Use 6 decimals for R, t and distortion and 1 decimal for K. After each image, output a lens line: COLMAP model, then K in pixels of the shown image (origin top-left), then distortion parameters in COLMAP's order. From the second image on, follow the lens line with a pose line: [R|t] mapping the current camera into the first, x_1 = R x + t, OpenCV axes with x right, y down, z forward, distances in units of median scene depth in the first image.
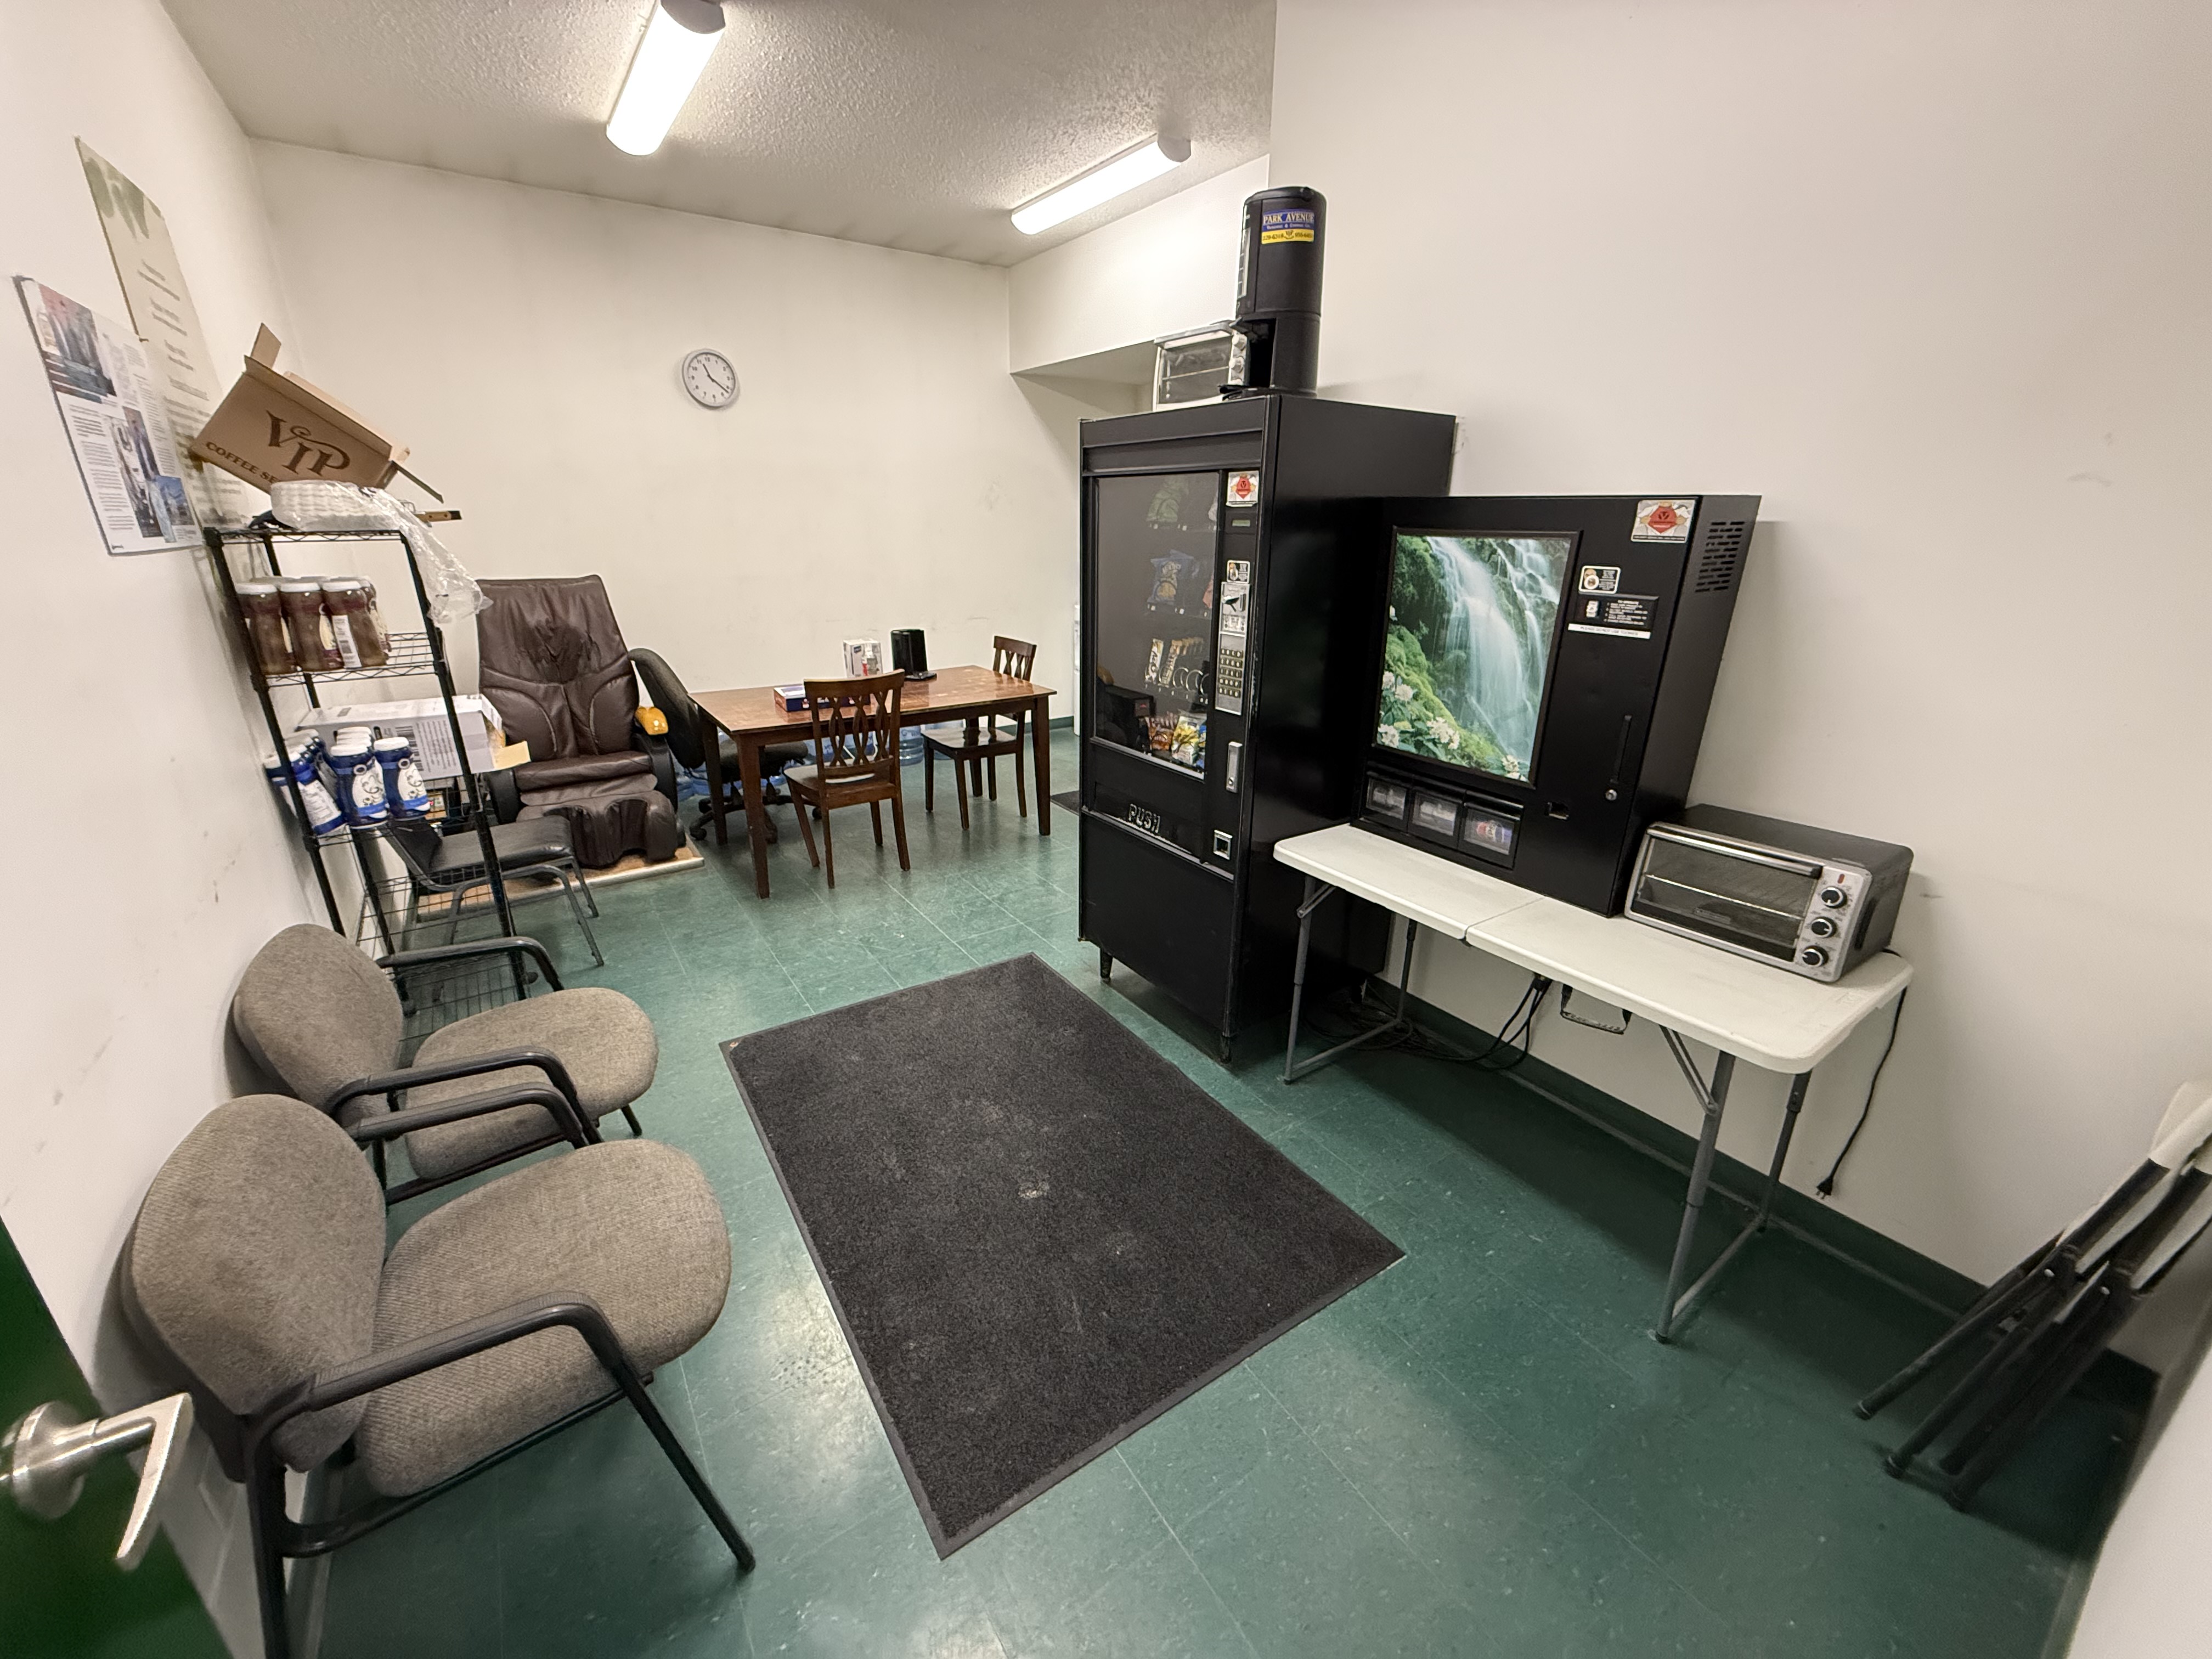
lens RADIAL K [[876.1, 0, 1103.1], [0, 876.1, 827.6], [0, 0, 1]] dist [-0.000929, -0.000218]
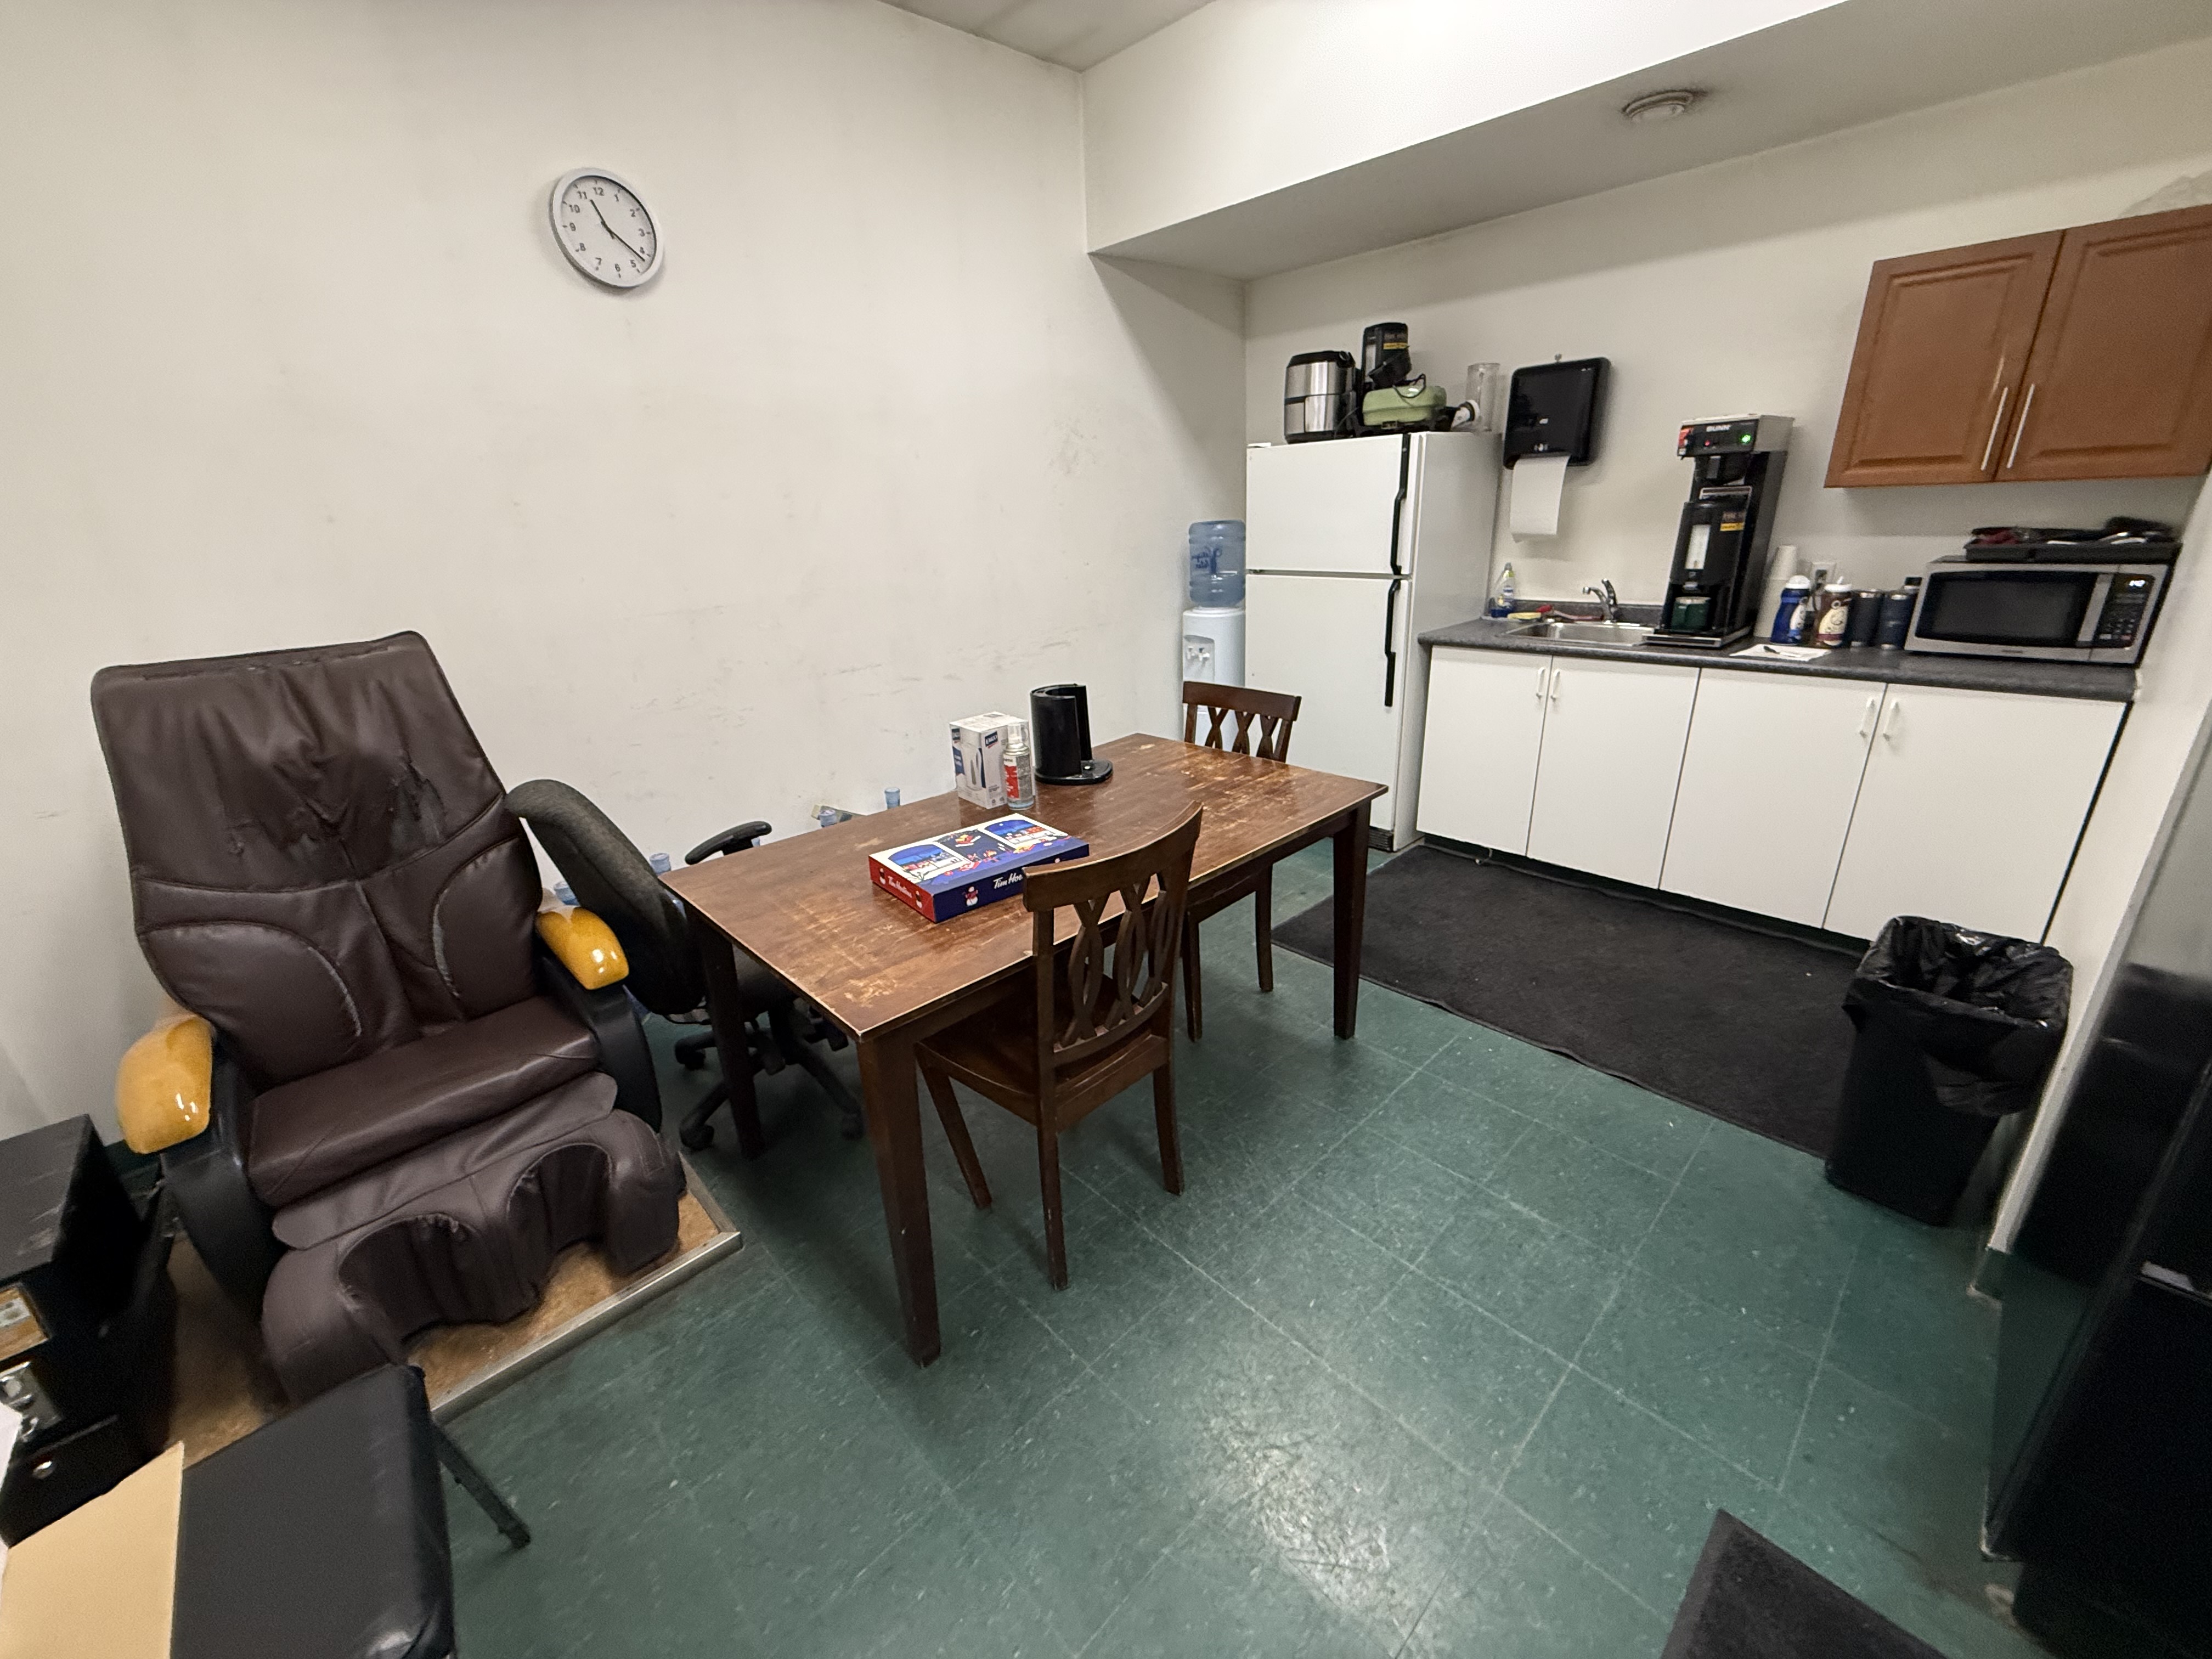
lens RADIAL K [[876.1, 0, 1109.6], [0, 876.1, 828.7], [0, 0, 1]] dist [-0.000929, -0.000218]
pose [[0.985697, -0.104691, 0.132063, -0.294290], [0.103067, 0.994491, 0.019097, -0.159441], [-0.133335, -0.005213, 0.991057, 0.503812]]
